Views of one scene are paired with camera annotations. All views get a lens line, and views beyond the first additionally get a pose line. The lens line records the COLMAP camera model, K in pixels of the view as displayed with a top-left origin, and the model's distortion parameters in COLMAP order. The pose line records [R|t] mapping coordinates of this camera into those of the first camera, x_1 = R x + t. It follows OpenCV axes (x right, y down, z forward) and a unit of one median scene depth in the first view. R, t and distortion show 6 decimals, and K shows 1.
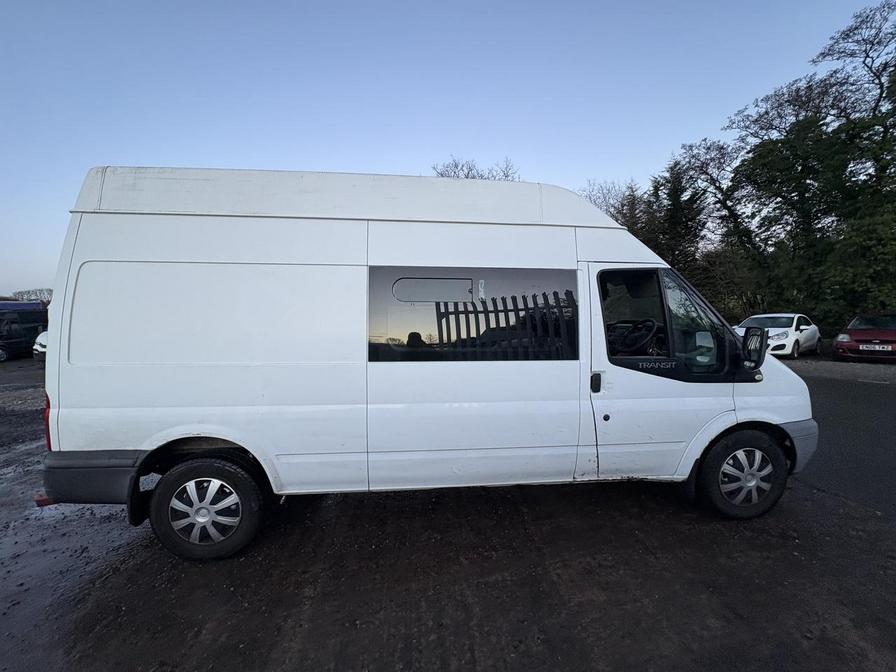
lens RADIAL K [[355.3, 0, 447.9], [0, 355.3, 335.8], [0, 0, 1]] dist [-0.000166, -0.000381]
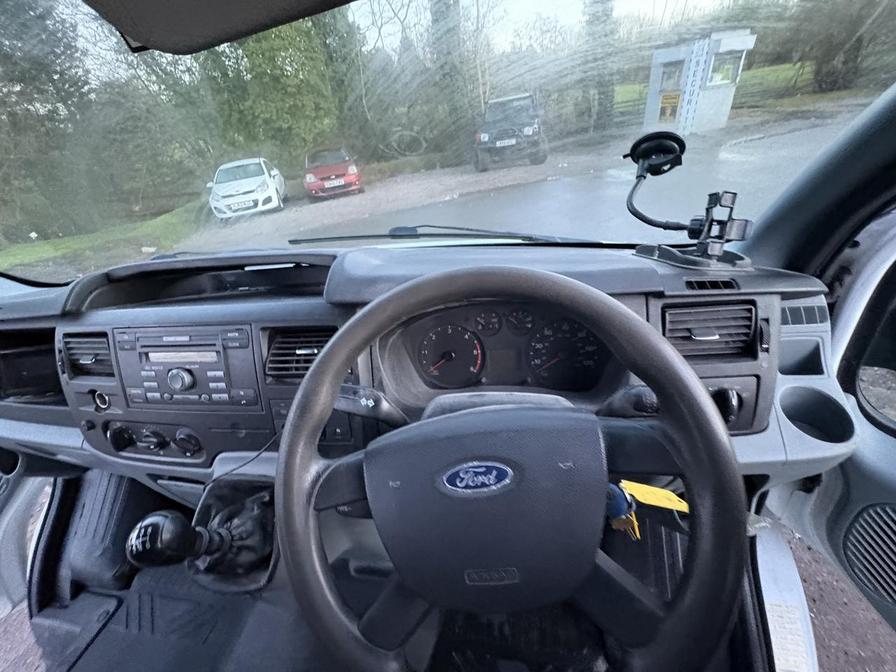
lens RADIAL K [[355.3, 0, 447.3], [0, 355.3, 335.9], [0, 0, 1]] dist [-0.000166, -0.000381]
pose [[0.263628, -0.514904, 0.815704, 0.085584], [0.181771, 0.856987, 0.482217, -0.015138], [-0.947343, 0.021146, 0.319521, 0.179269]]
